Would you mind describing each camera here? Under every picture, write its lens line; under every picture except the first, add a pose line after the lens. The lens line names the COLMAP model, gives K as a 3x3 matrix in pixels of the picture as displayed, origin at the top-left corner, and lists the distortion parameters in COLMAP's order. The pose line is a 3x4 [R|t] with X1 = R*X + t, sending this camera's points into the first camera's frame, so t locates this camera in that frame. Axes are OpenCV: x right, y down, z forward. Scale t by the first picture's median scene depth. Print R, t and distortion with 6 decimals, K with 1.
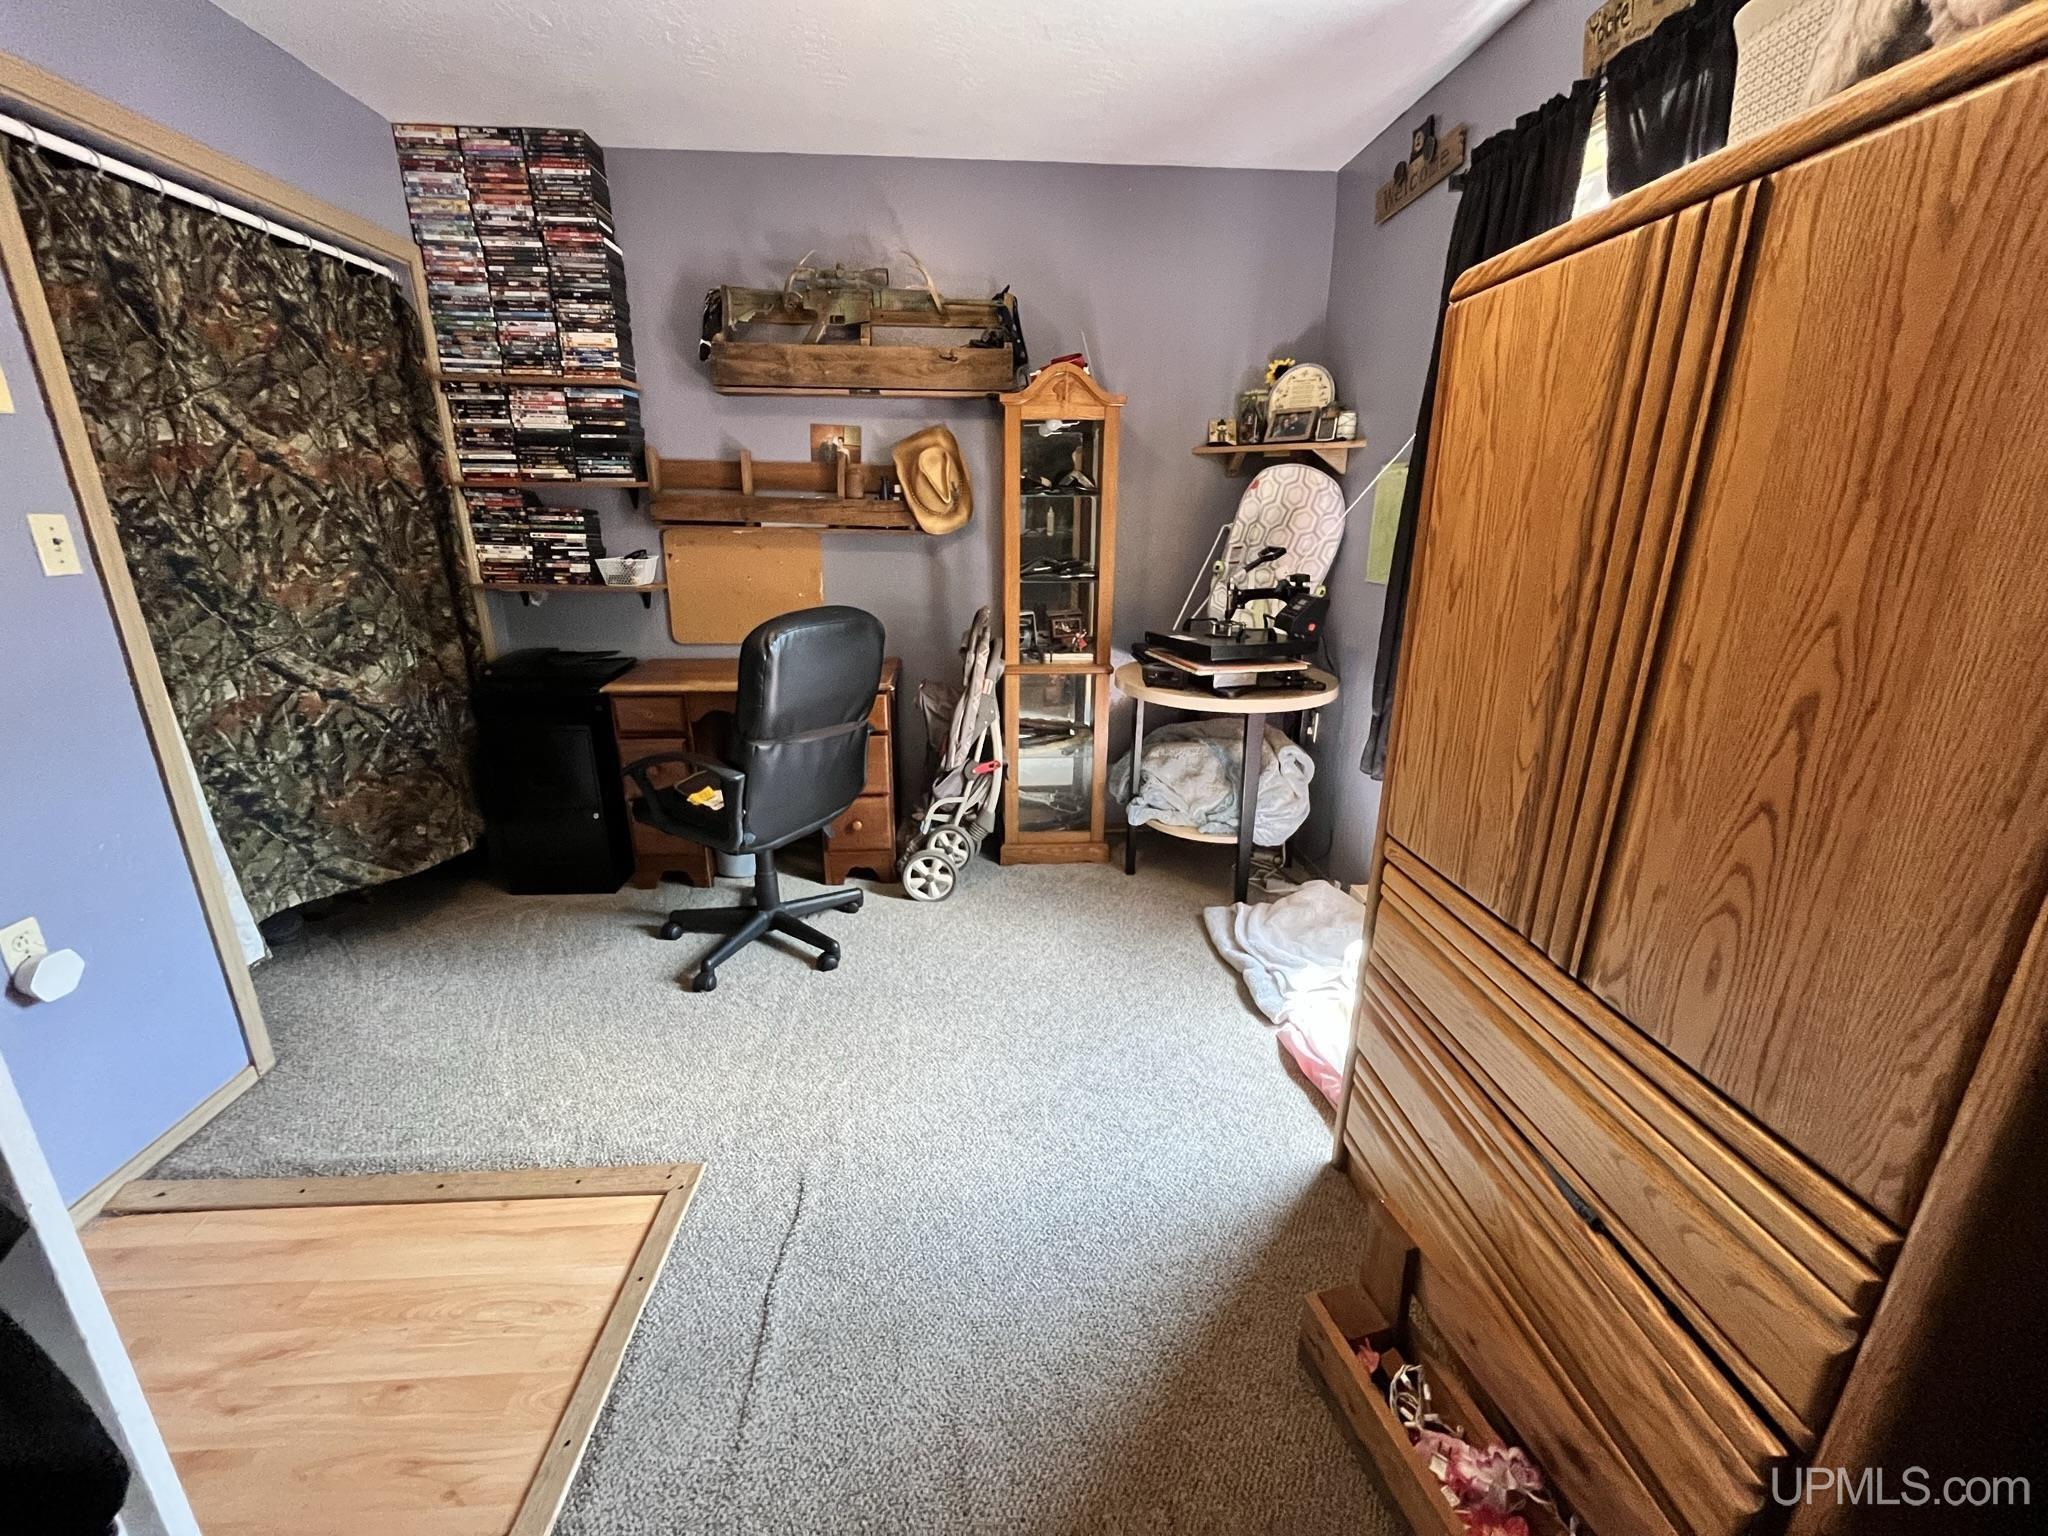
lens RADIAL K [[832.2, 0, 1022.1], [0, 832.2, 763.4], [0, 0, 1]] dist [-0.002017, -0.000942]
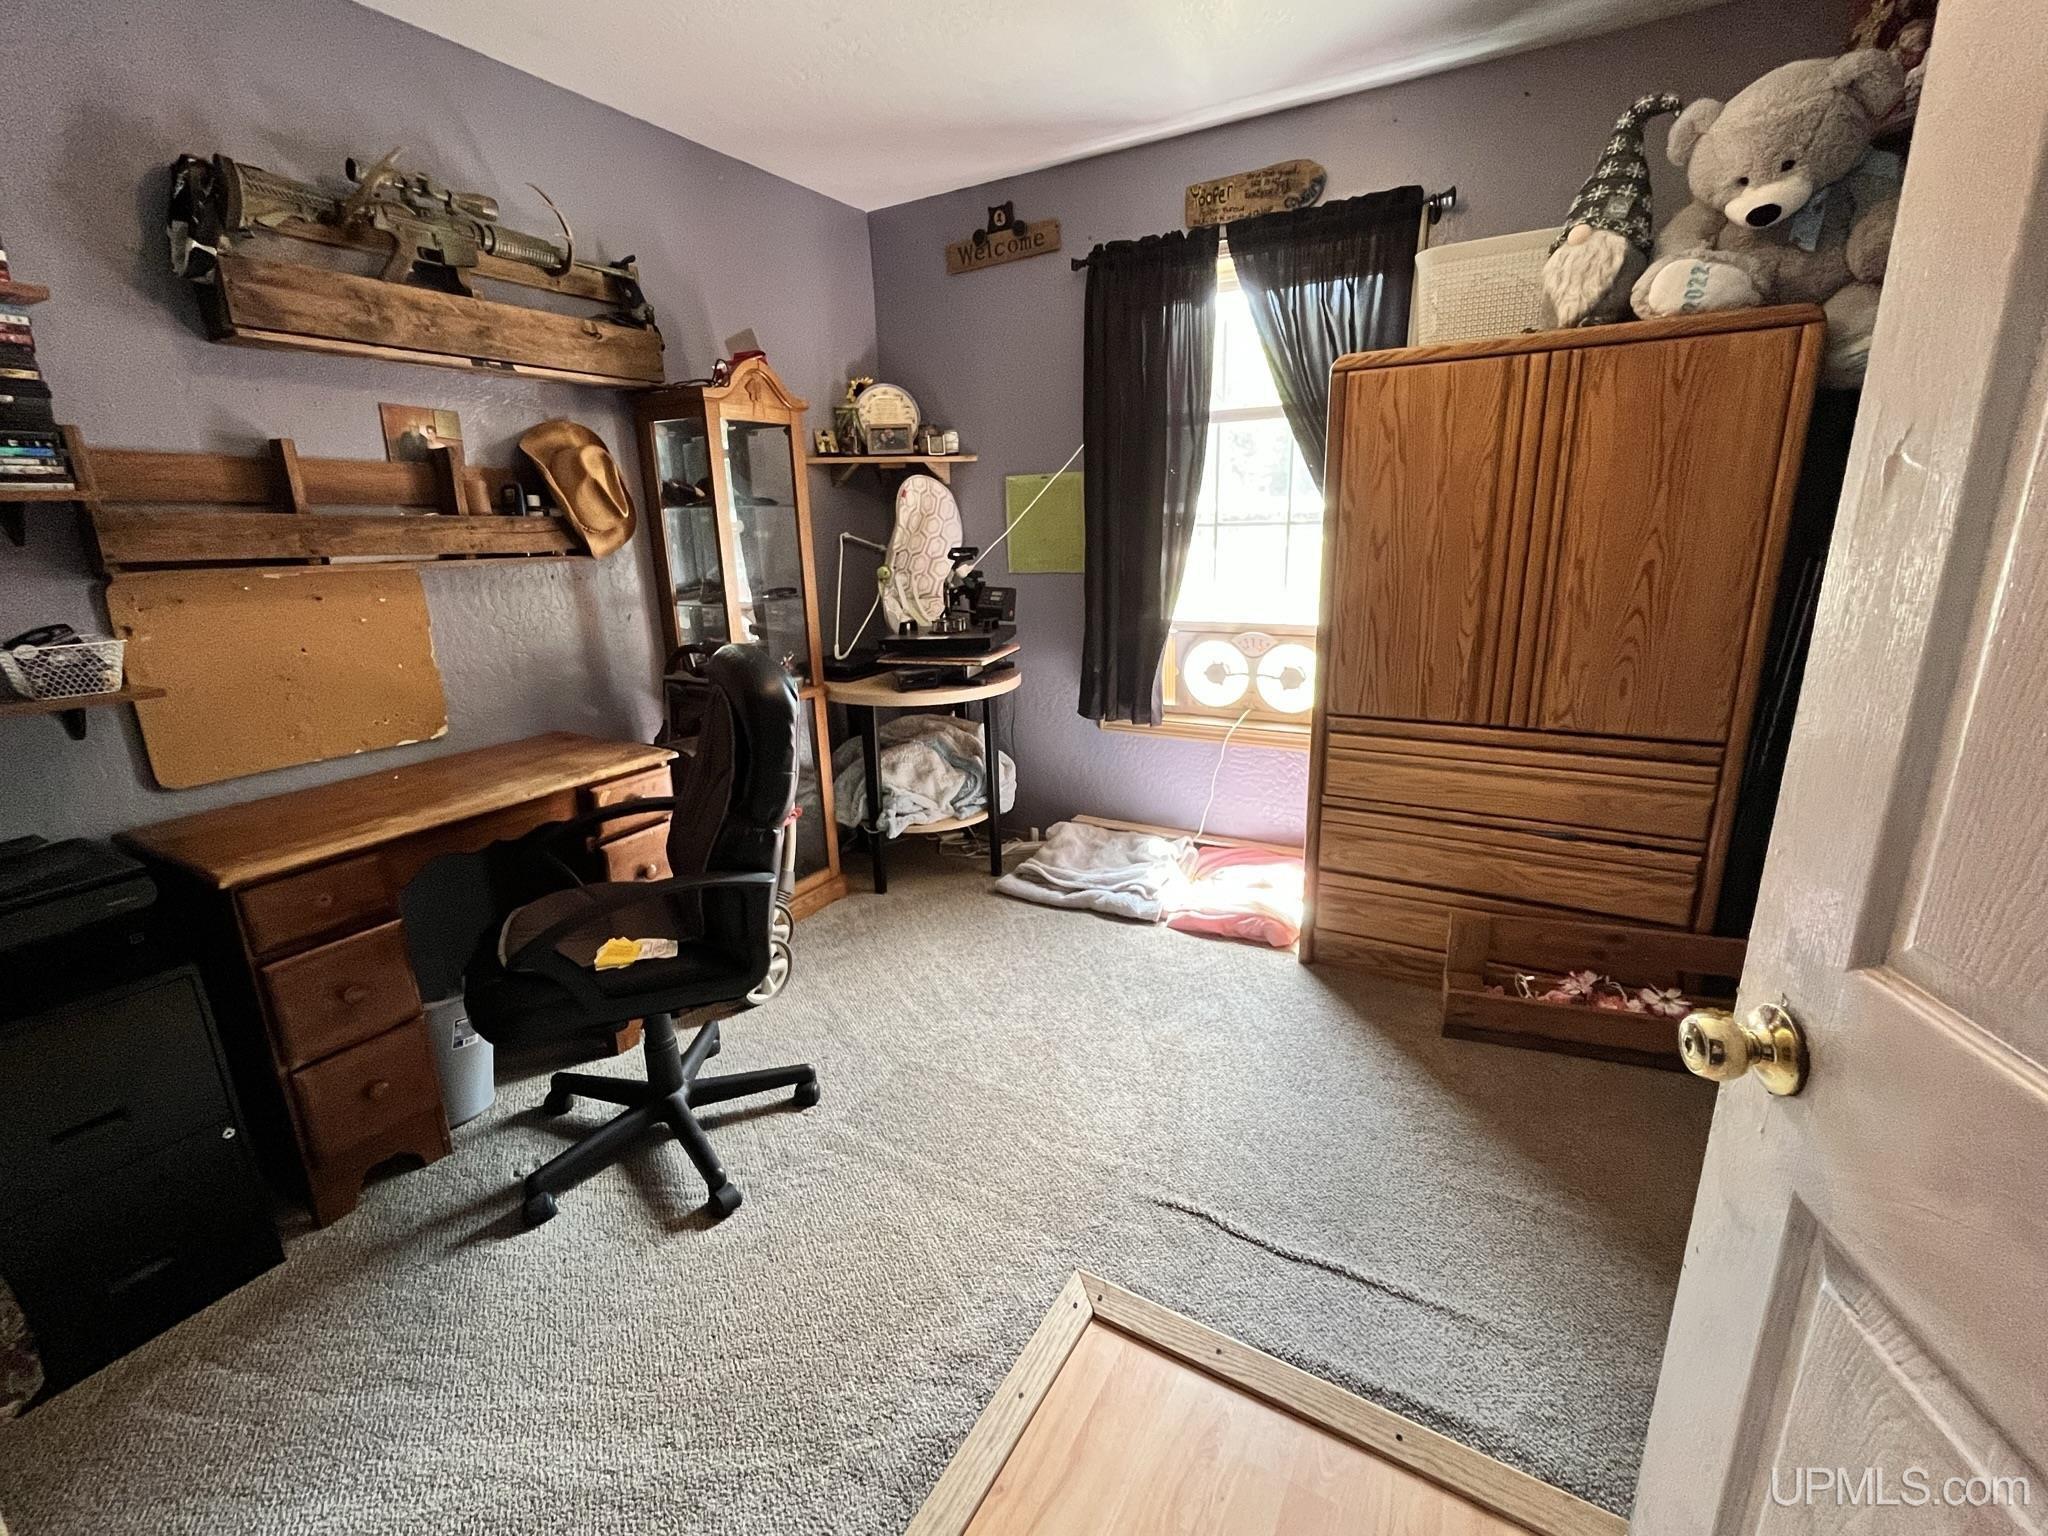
lens RADIAL K [[888.1, 0, 1021.3], [0, 888.1, 764.8], [0, 0, 1]] dist [-0.007836, -0.000128]
pose [[0.558743, -0.242679, 0.793041, -0.623343], [0.275167, 0.956309, 0.098770, -0.073553], [-0.782362, 0.163031, 0.601108, 0.257086]]
